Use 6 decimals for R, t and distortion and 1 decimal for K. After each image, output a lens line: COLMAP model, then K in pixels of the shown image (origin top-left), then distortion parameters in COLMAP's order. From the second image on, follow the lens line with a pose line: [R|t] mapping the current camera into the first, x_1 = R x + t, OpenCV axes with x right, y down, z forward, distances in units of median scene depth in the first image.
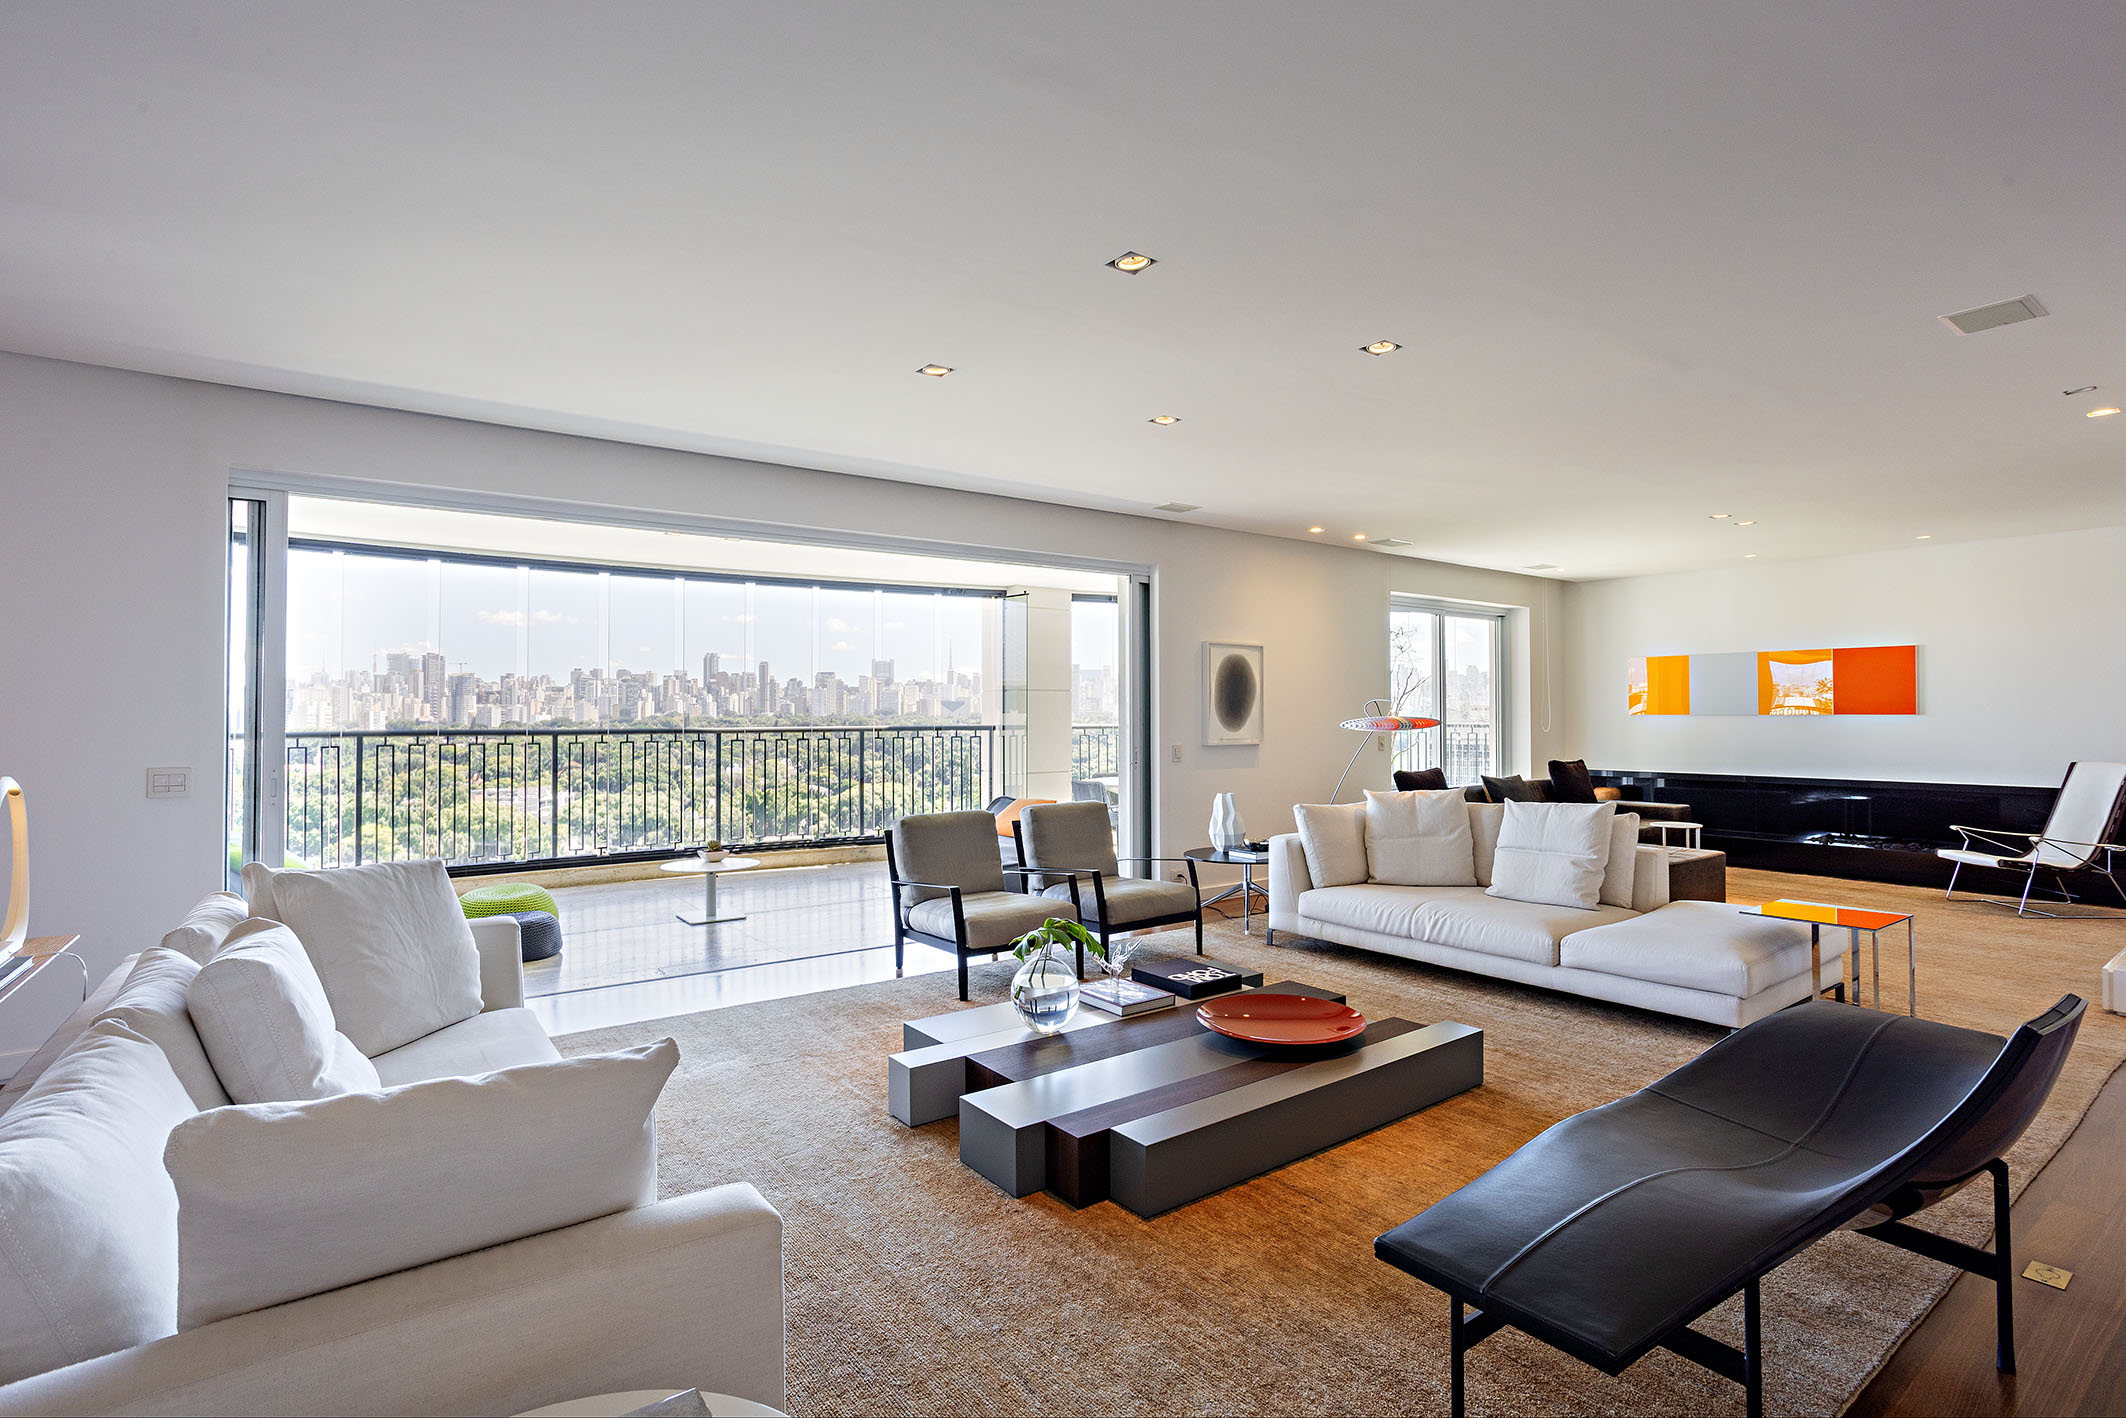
lens RADIAL K [[1029.1, 0, 1049.3], [0, 1029.1, 698.5], [0, 0, 1]] dist [-0.031935, 0.012574]
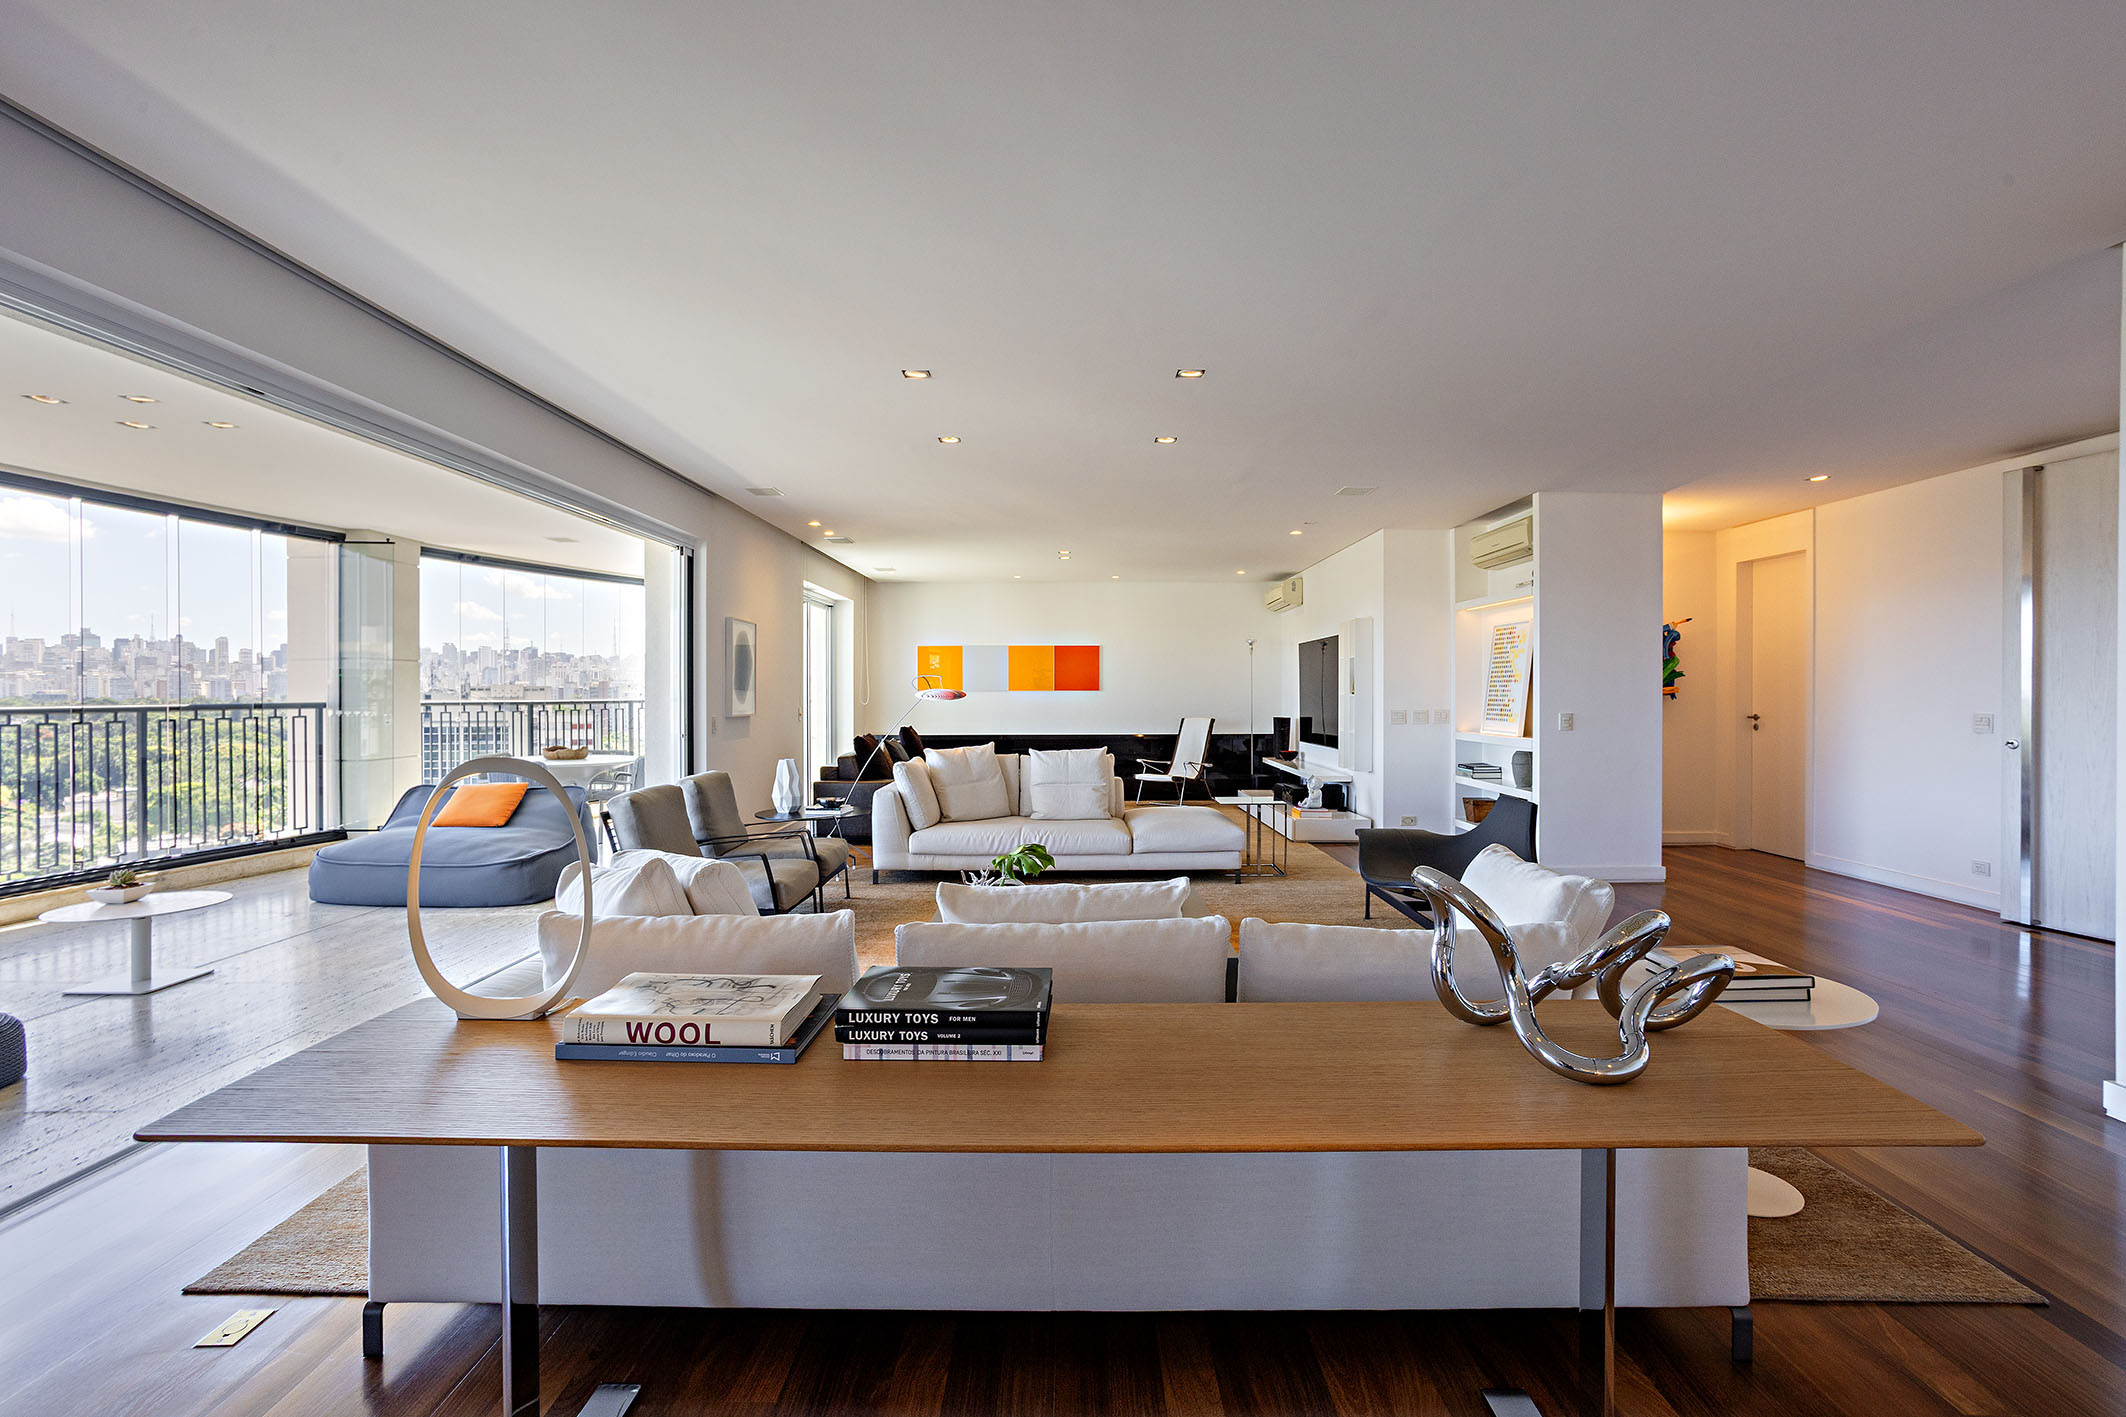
lens RADIAL K [[1029.1, 0, 1082.5], [0, 1029.1, 696.1], [0, 0, 1]] dist [-0.031935, 0.012574]
pose [[0.592509, -0.001672, 0.805562, -0.487679], [-0.011599, 0.999876, 0.010607, 0.008629], [-0.805481, -0.015628, 0.592416, 0.099151]]
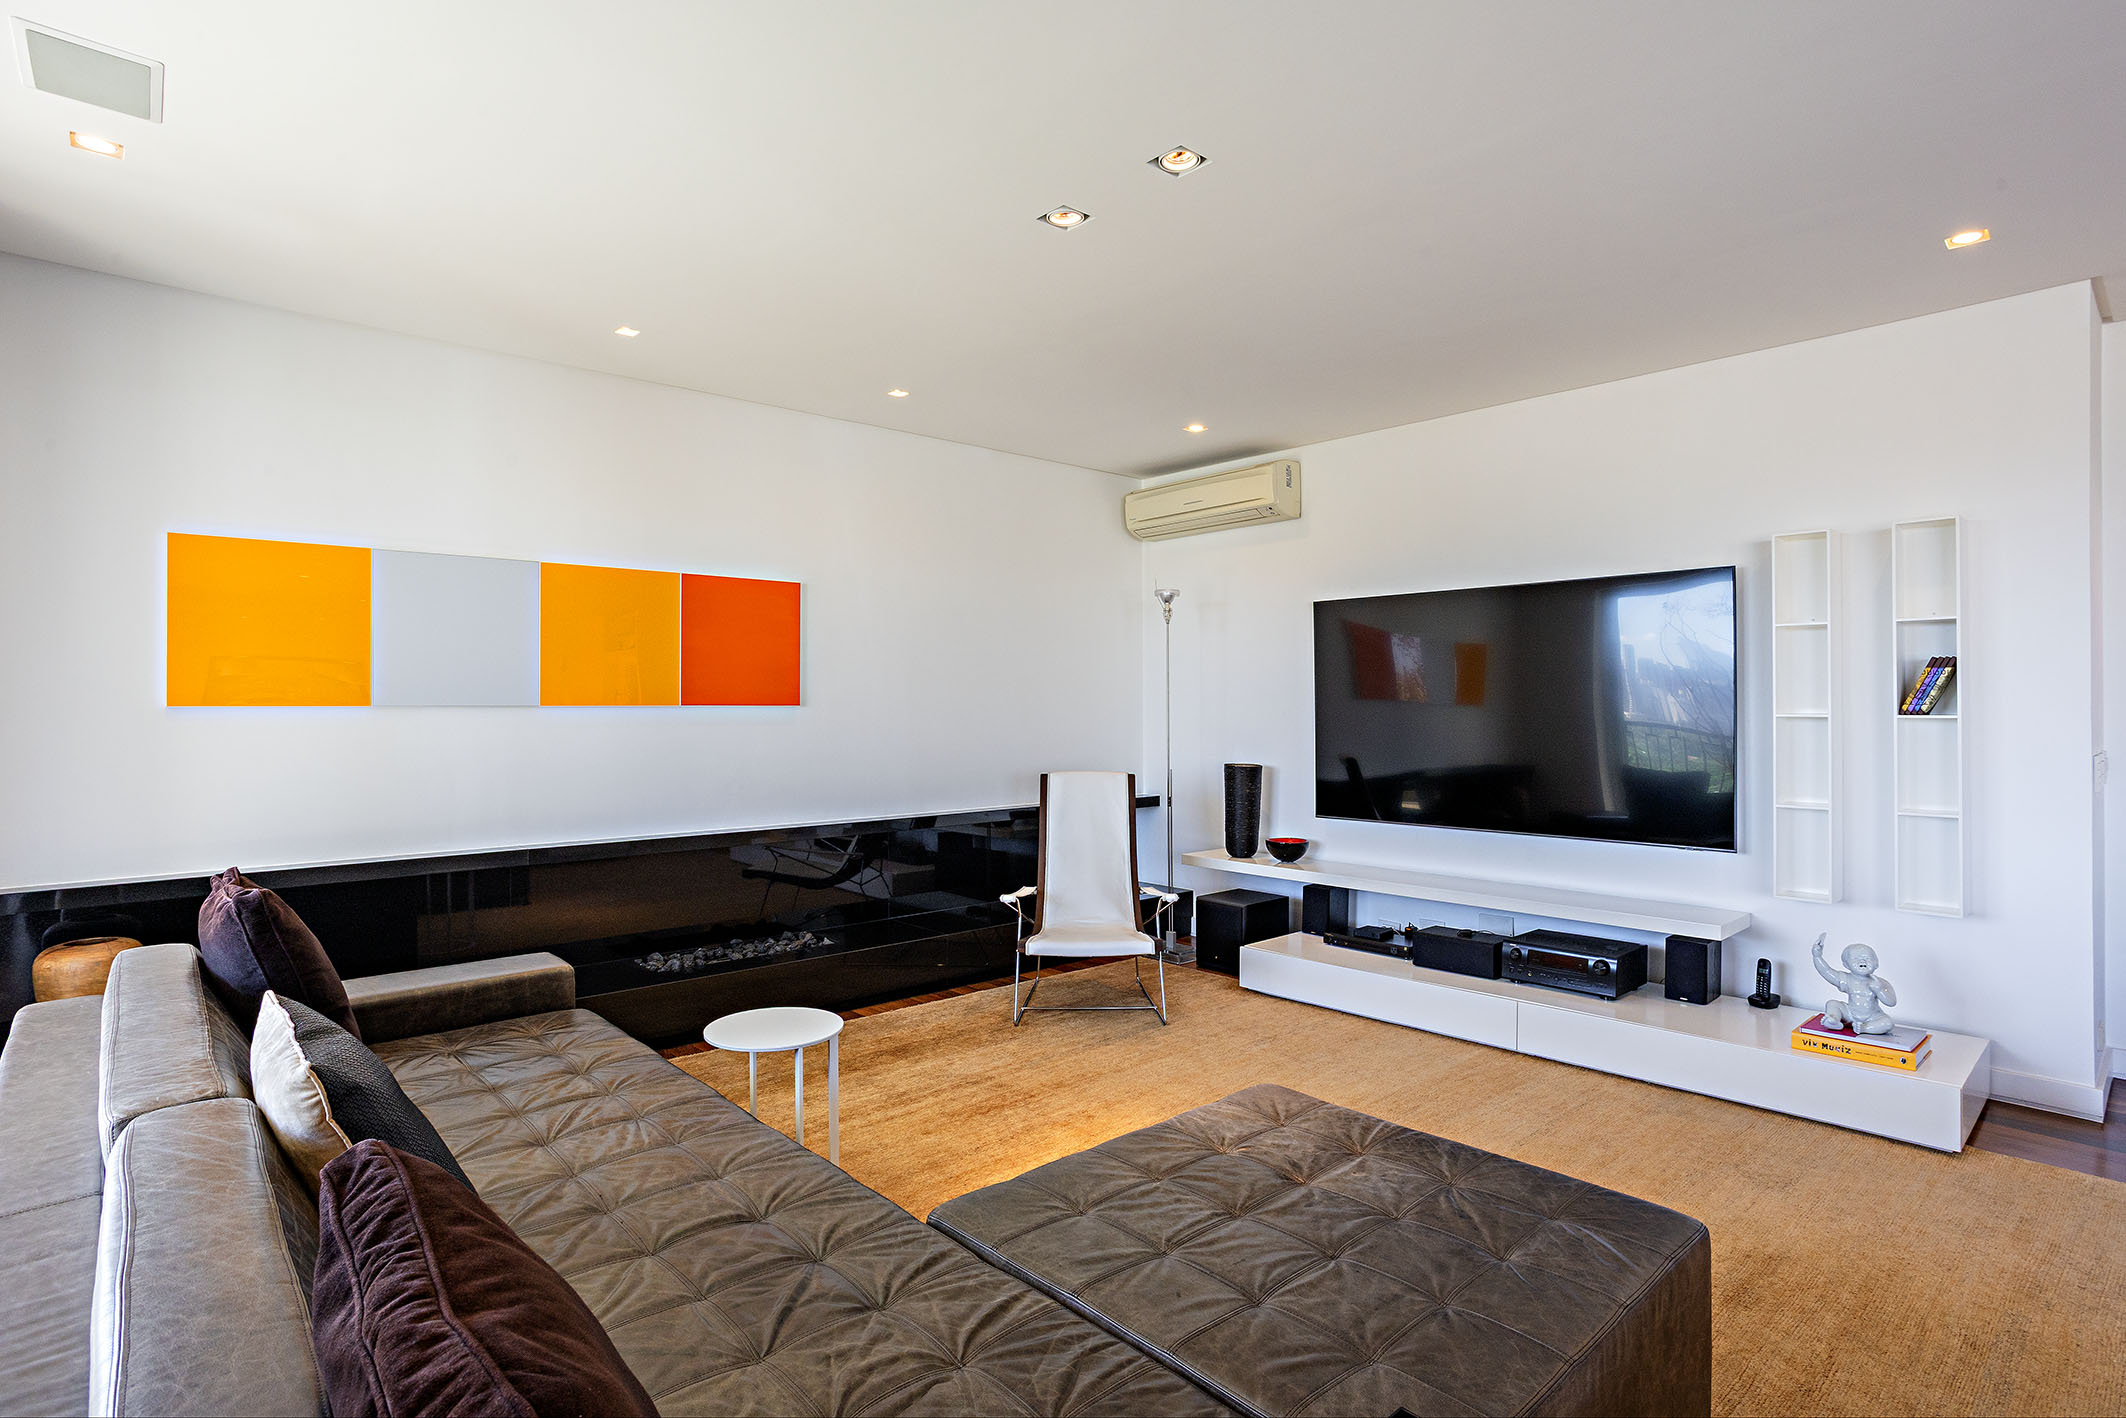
lens RADIAL K [[1099.7, 0, 1108.0], [0, 1099.7, 713.8], [0, 0, 1]] dist [-0.030128, 0.000201]
pose [[-0.111887, -0.002317, 0.993718, 0.256692], [-0.011767, 0.999930, 0.001006, 0.020169], [-0.993651, -0.011580, -0.111906, 1.023248]]
